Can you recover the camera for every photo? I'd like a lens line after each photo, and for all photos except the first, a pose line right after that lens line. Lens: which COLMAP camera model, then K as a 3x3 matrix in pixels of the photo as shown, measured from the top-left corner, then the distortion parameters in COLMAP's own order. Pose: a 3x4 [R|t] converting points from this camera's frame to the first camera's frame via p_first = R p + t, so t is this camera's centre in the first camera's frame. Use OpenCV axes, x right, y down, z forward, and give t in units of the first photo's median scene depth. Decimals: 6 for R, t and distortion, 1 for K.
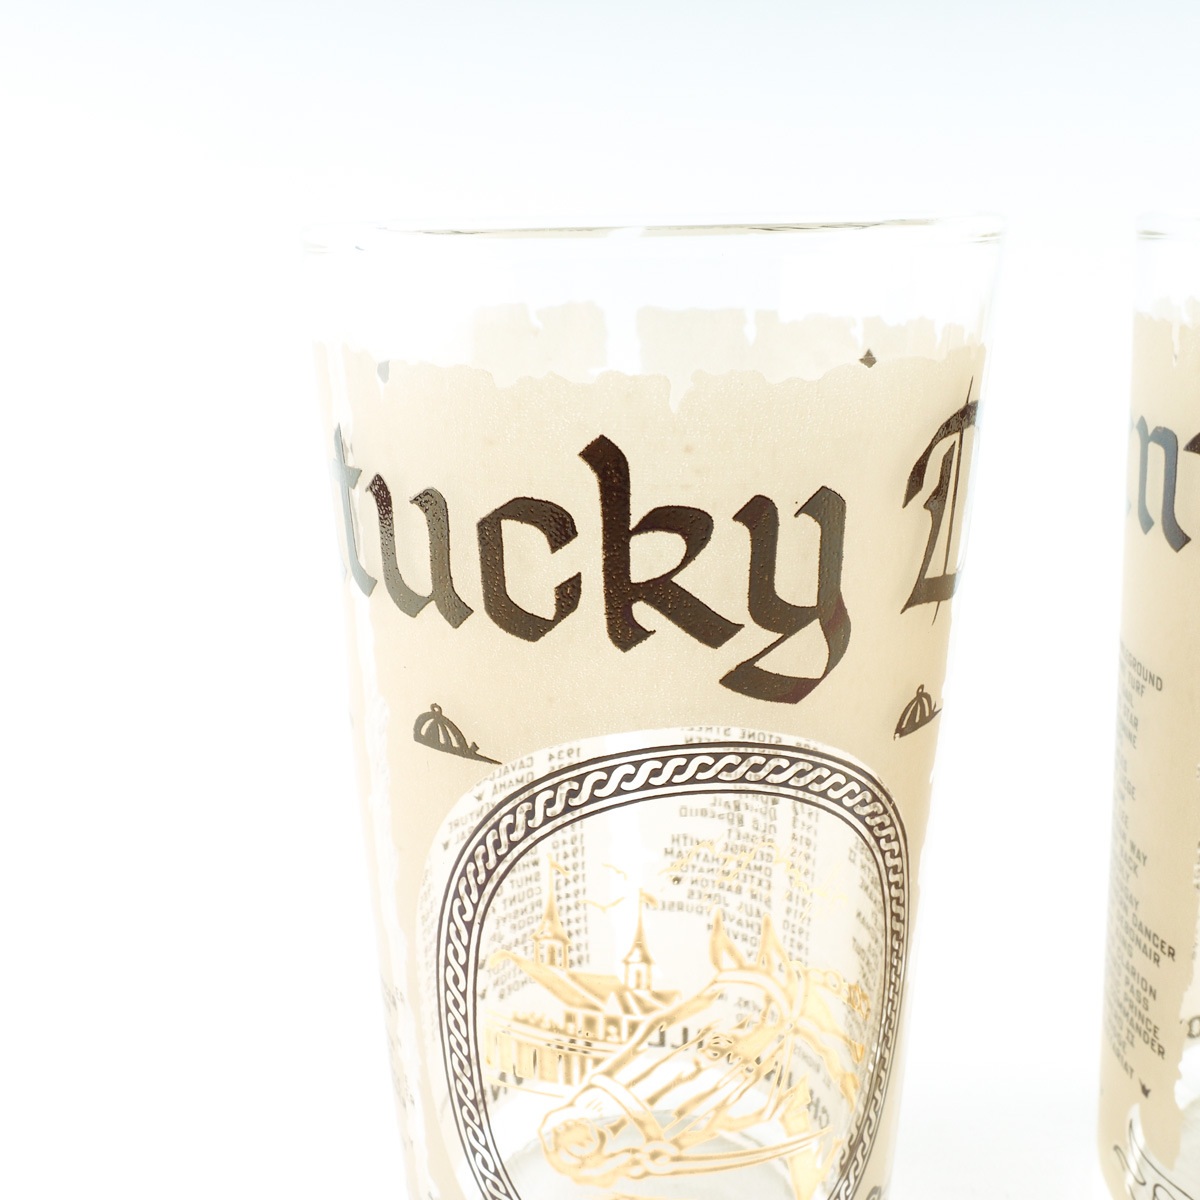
lens RADIAL K [[1262.0, 0, 601.3], [0, 1262.0, 583.3], [0, 0, 1]] dist [-0.002763, 0.005329]
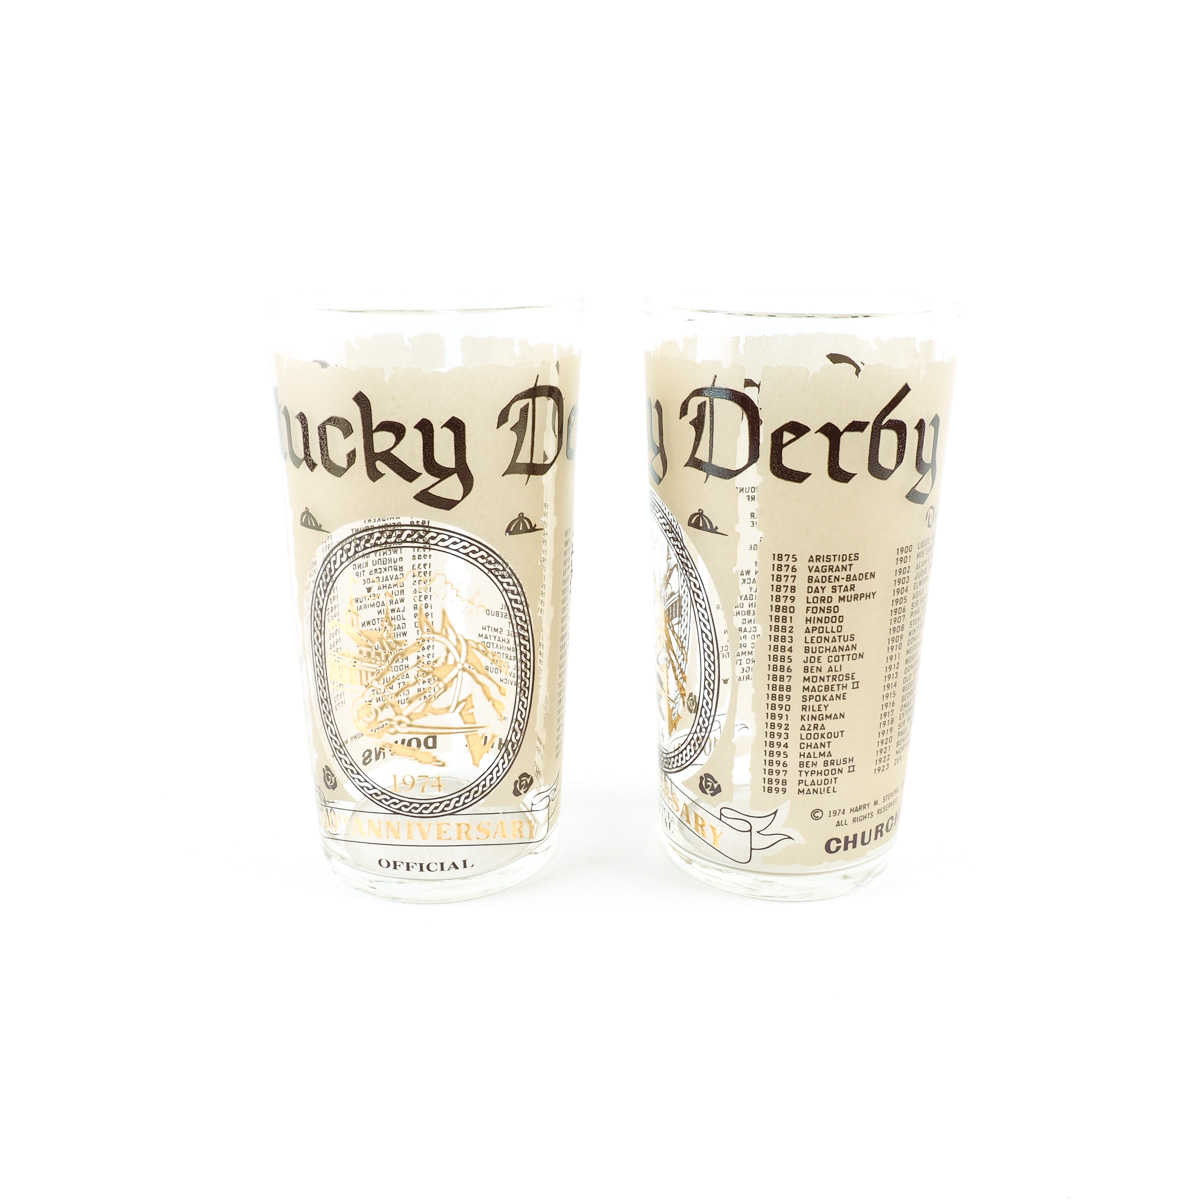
lens RADIAL K [[1262.3, 0, 586.4], [0, 1262.3, 603.6], [0, 0, 1]] dist [-0.024828, -0.002383]
pose [[0.990858, 0.059560, -0.121053, 0.687552], [-0.058209, 0.998197, 0.014666, 0.214314], [0.121709, -0.007486, 0.992538, -1.273217]]
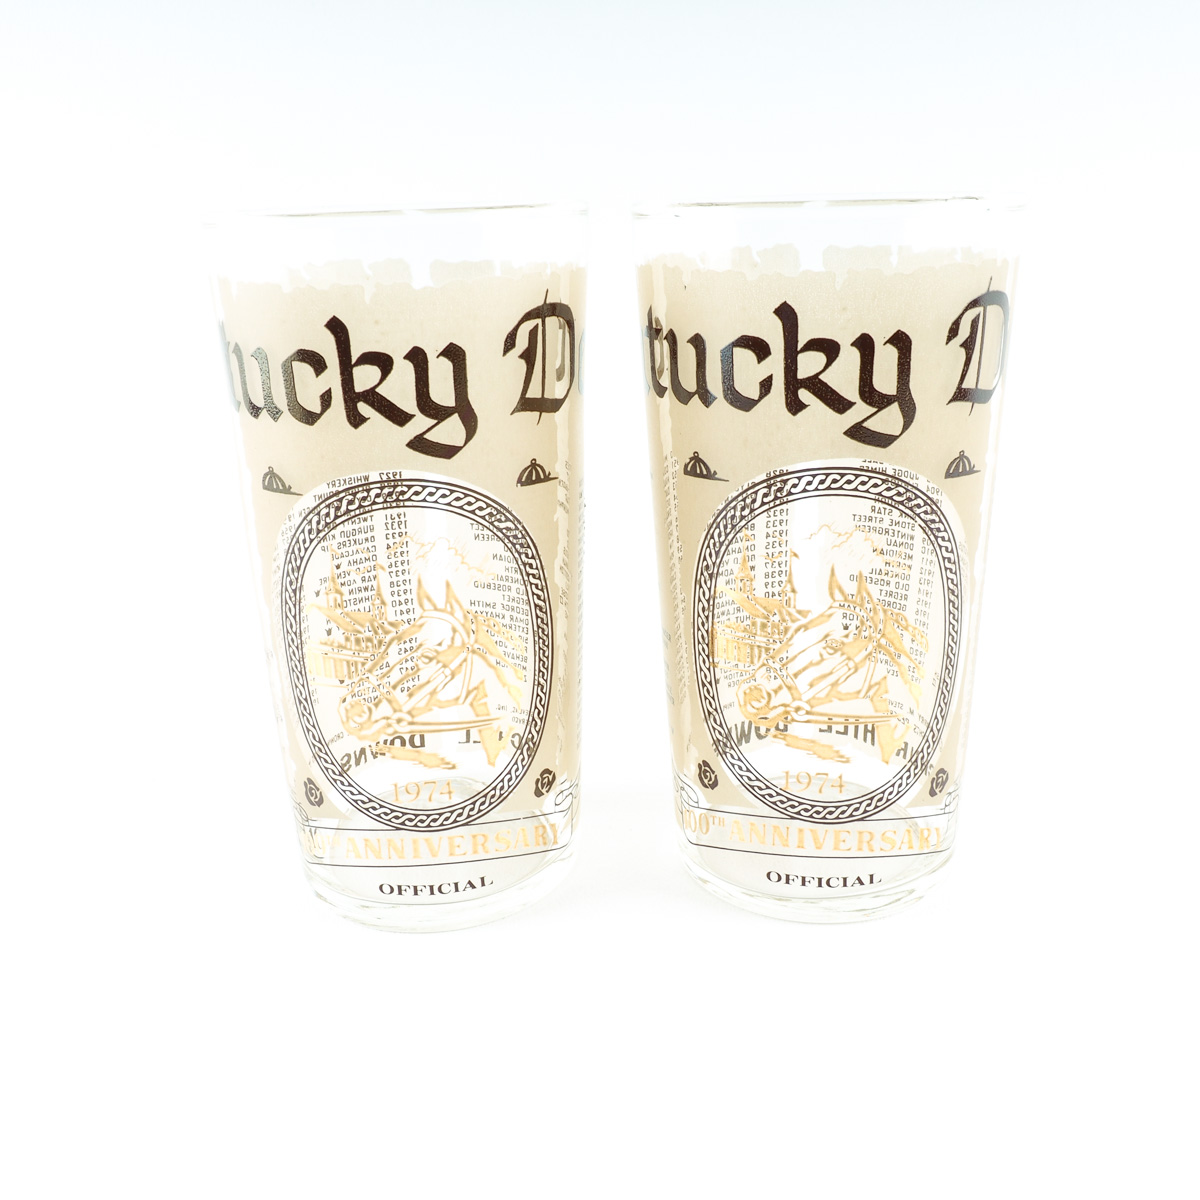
lens RADIAL K [[1258.6, 0, 600.0], [0, 1258.6, 600.0], [0, 0, 1]] dist [-0.018660, 0.009669]
pose [[0.999373, -0.001691, -0.035355, 0.442029], [0.002624, 0.999649, 0.026381, 0.254755], [0.035298, -0.026458, 0.999027, -0.899425]]
